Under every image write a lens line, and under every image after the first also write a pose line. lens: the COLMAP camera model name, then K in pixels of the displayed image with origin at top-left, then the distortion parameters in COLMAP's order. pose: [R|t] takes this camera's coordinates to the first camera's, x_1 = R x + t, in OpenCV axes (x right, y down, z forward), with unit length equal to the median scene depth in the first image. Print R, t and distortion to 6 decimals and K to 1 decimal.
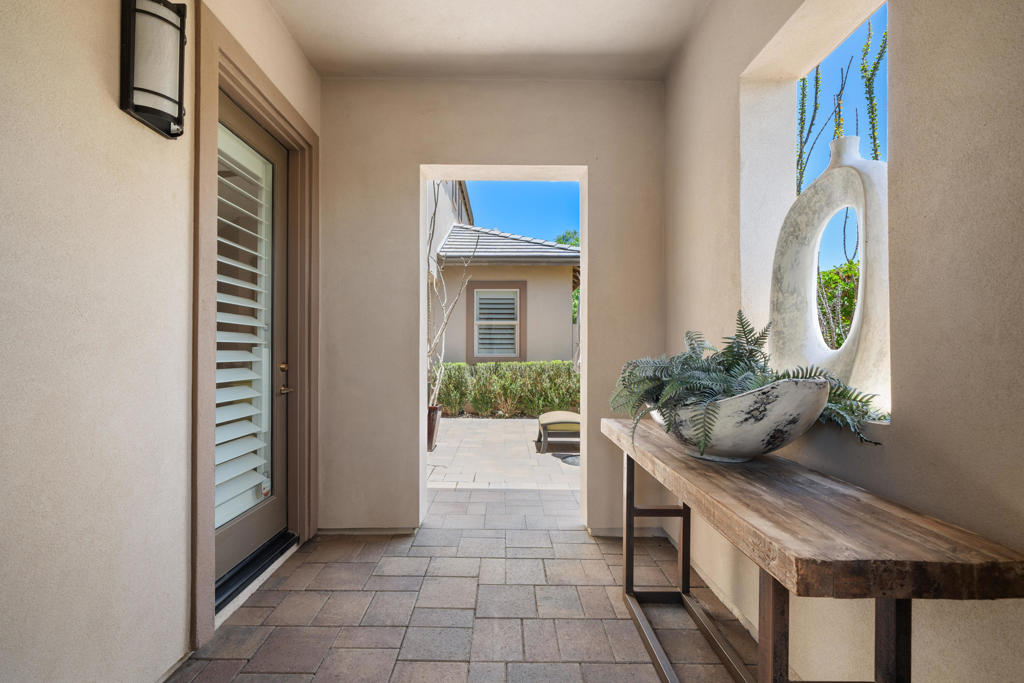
lens RADIAL K [[469.8, 0, 497.8], [0, 469.8, 348.7], [0, 0, 1]] dist [0.000053, -0.000137]
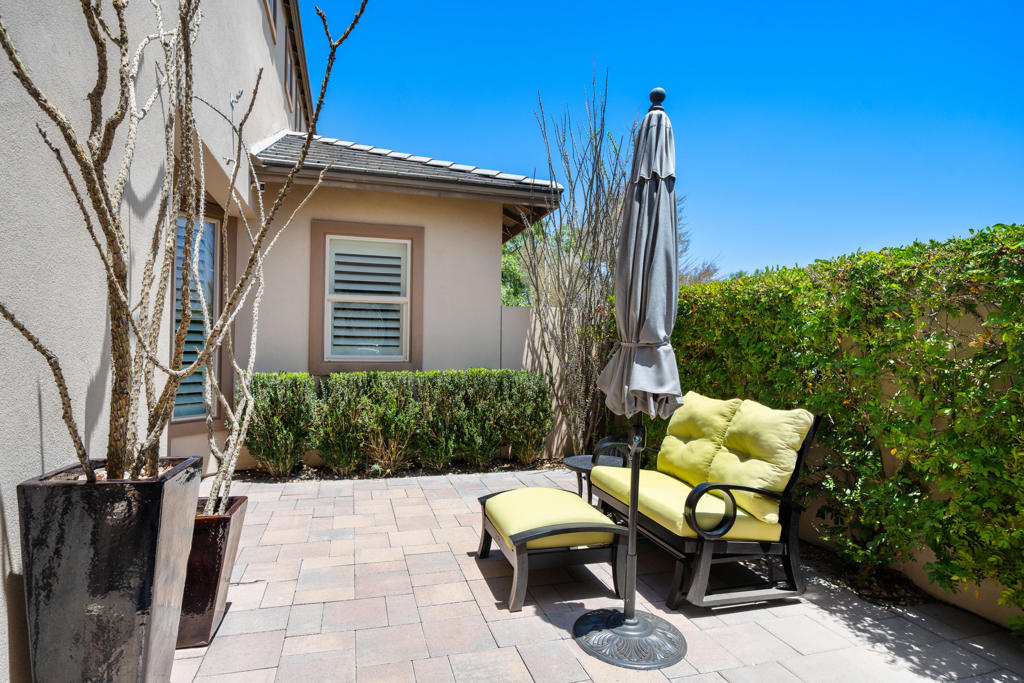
lens RADIAL K [[555.7, 0, 512.0], [0, 555.7, 341.5], [0, 0, 1]] dist [-0.001115, -0.000605]
pose [[0.955738, 0.014660, 0.293853, -0.033570], [-0.013920, 0.999892, -0.004608, -0.005192], [-0.293889, 0.000313, 0.955839, 0.350015]]
